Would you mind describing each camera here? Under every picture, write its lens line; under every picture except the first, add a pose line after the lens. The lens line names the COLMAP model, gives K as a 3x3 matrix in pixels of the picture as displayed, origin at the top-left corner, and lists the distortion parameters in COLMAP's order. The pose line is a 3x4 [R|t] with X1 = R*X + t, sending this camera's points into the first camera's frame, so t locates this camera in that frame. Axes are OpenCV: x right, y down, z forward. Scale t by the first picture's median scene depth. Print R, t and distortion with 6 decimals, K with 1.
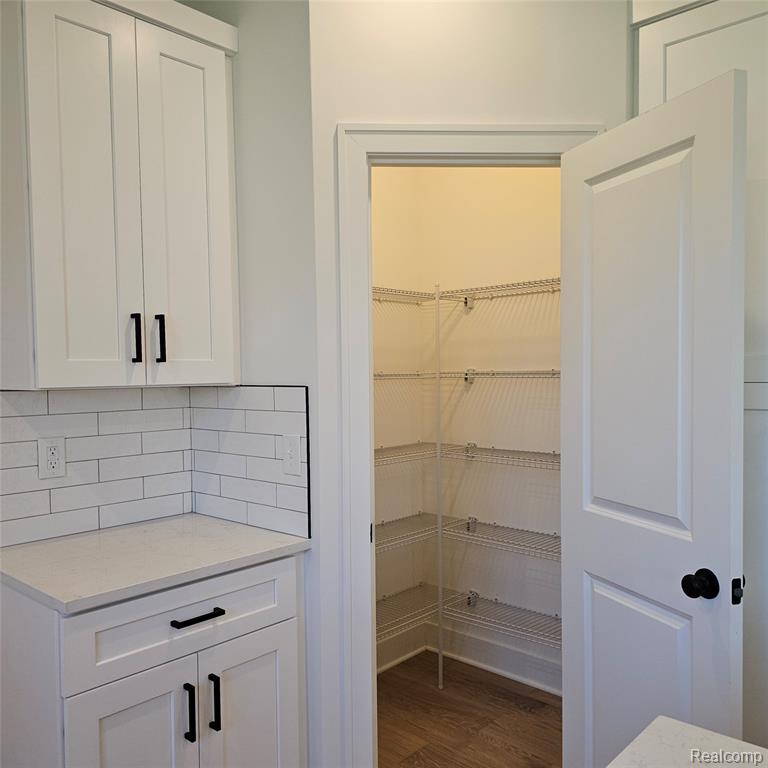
lens RADIAL K [[698.2, 0, 383.8], [0, 698.2, 392.4], [0, 0, 1]] dist [0.089618, -0.069507]
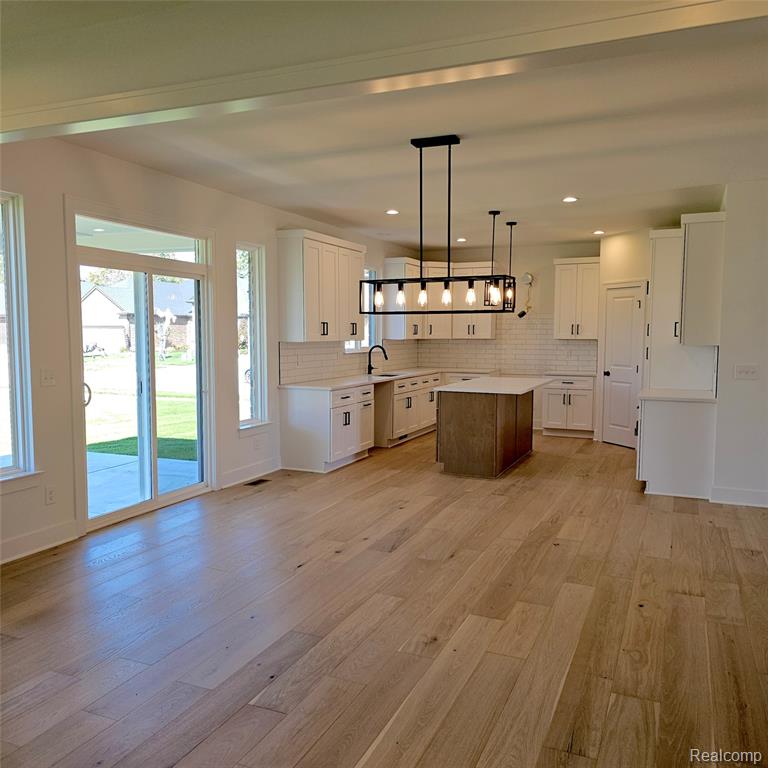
lens RADIAL K [[698.2, 0, 383.8], [0, 698.2, 392.4], [0, 0, 1]] dist [0.089618, -0.069507]
pose [[0.332300, 0.092462, -0.938631, 3.820288], [-0.040385, 0.995665, 0.083783, 0.003229], [0.942309, 0.010065, 0.334594, -1.859551]]
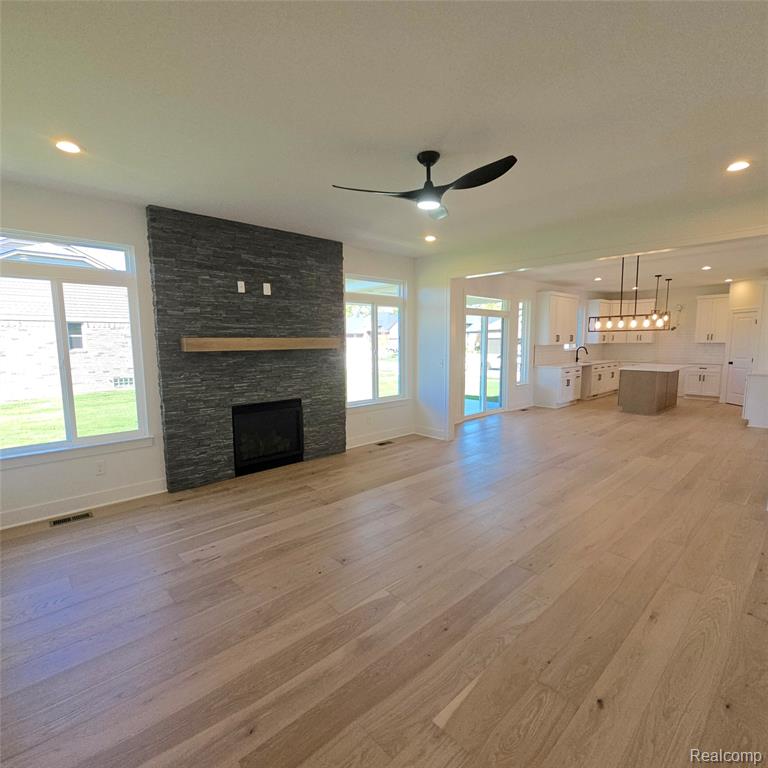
lens RADIAL K [[416.7, 0, 383.5], [0, 416.7, 393.7], [0, 0, 1]] dist [-0.000842, -0.000677]
pose [[-0.069529, 0.134872, -0.988421, 4.833895], [-0.026062, 0.990235, 0.136952, 0.012996], [0.997239, 0.035282, -0.065336, -2.462544]]
